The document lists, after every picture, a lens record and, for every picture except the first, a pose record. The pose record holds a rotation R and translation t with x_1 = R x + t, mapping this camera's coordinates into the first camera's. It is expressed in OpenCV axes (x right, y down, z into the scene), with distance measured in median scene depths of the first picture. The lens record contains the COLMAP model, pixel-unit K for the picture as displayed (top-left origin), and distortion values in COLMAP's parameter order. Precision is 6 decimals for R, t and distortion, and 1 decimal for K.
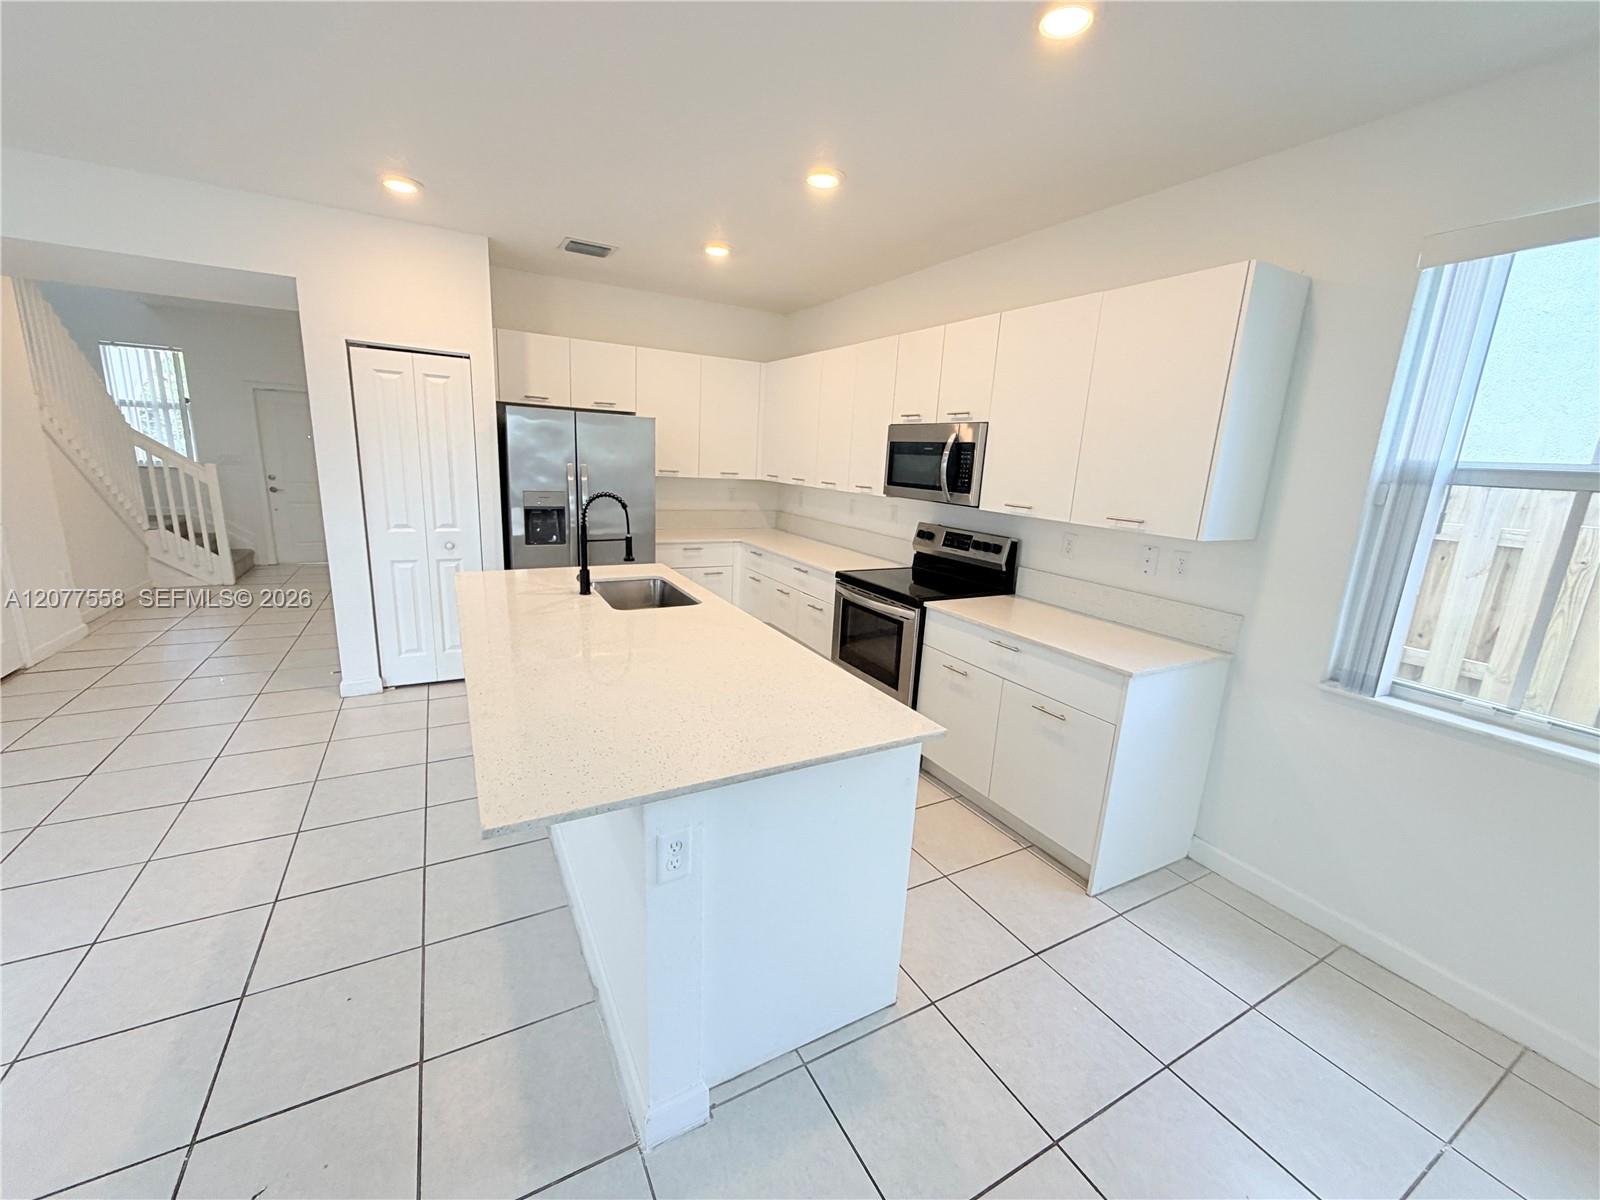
lens RADIAL K [[639.5, 0, 796.6], [0, 639.5, 600.0], [0, 0, 1]] dist [0.000256, -0.000139]
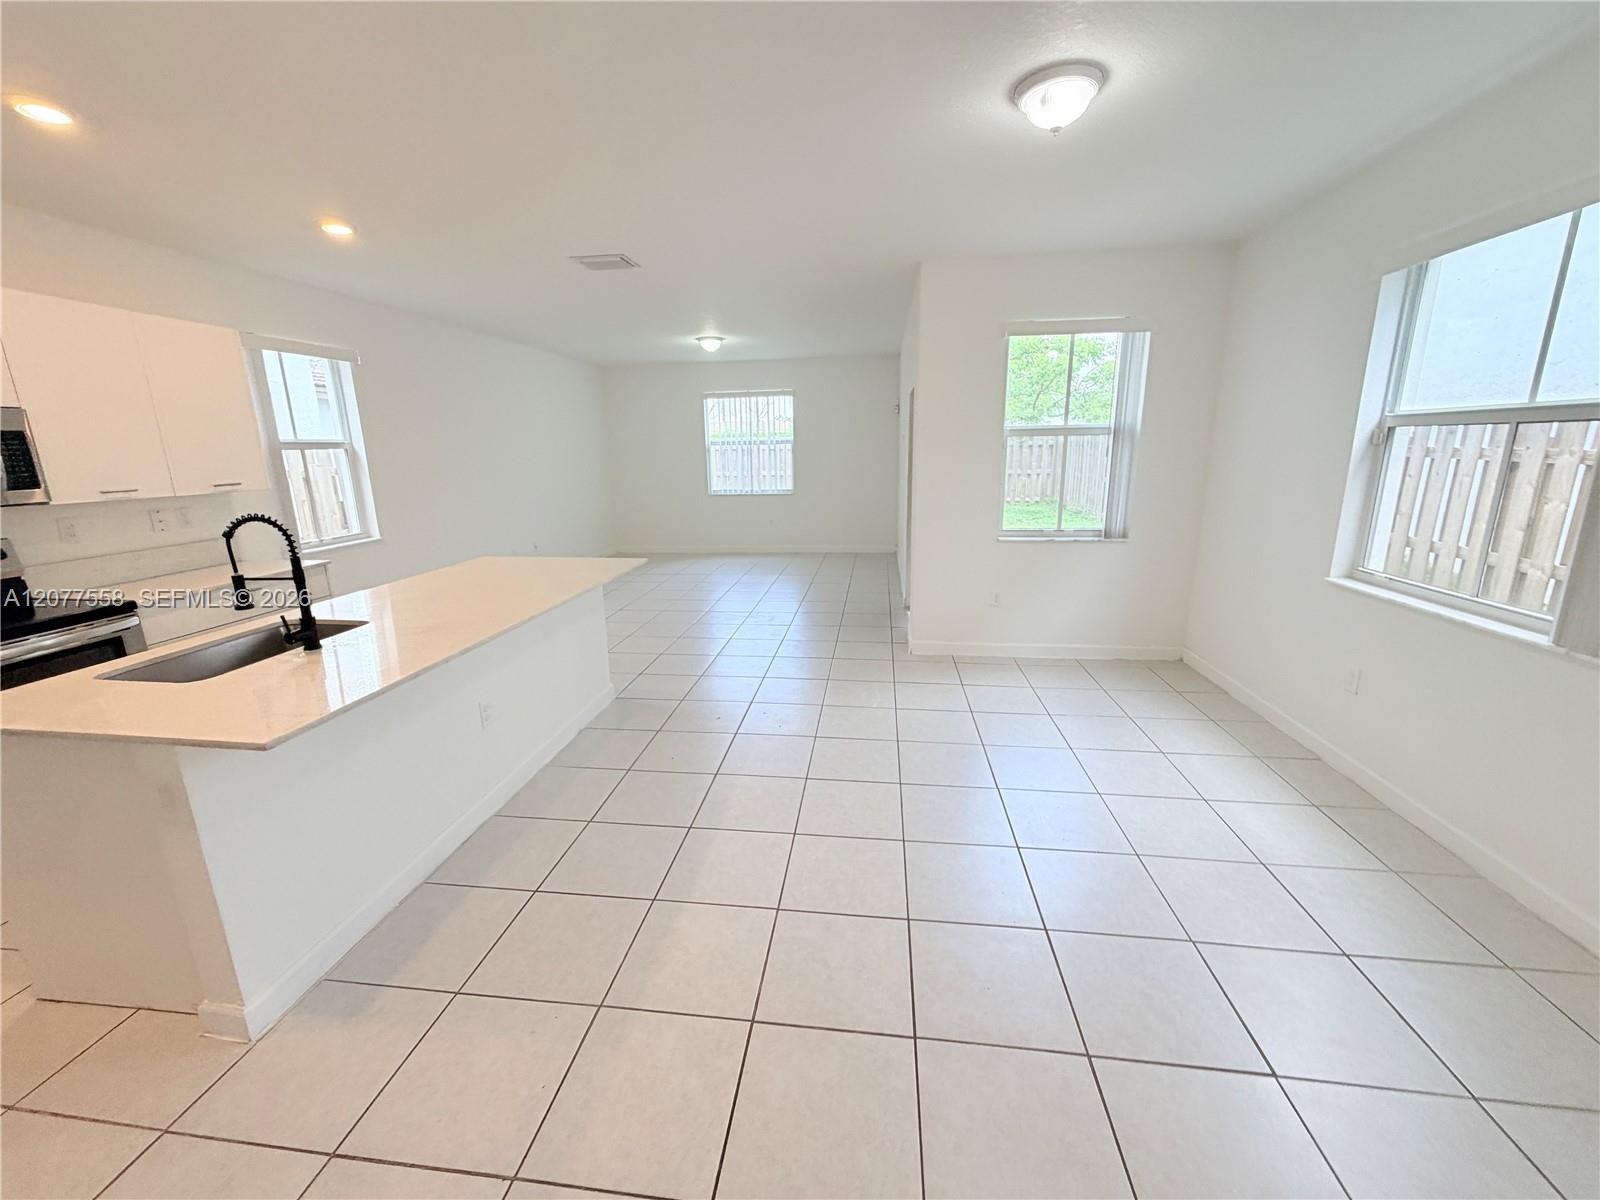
lens RADIAL K [[639.5, 0, 795.9], [0, 639.5, 599.5], [0, 0, 1]] dist [0.000256, -0.000139]
pose [[-0.807827, -0.171579, 0.563893, -0.903976], [0.111118, 0.895206, 0.431577, -0.241876], [-0.578850, 0.411299, -0.704106, 0.888129]]
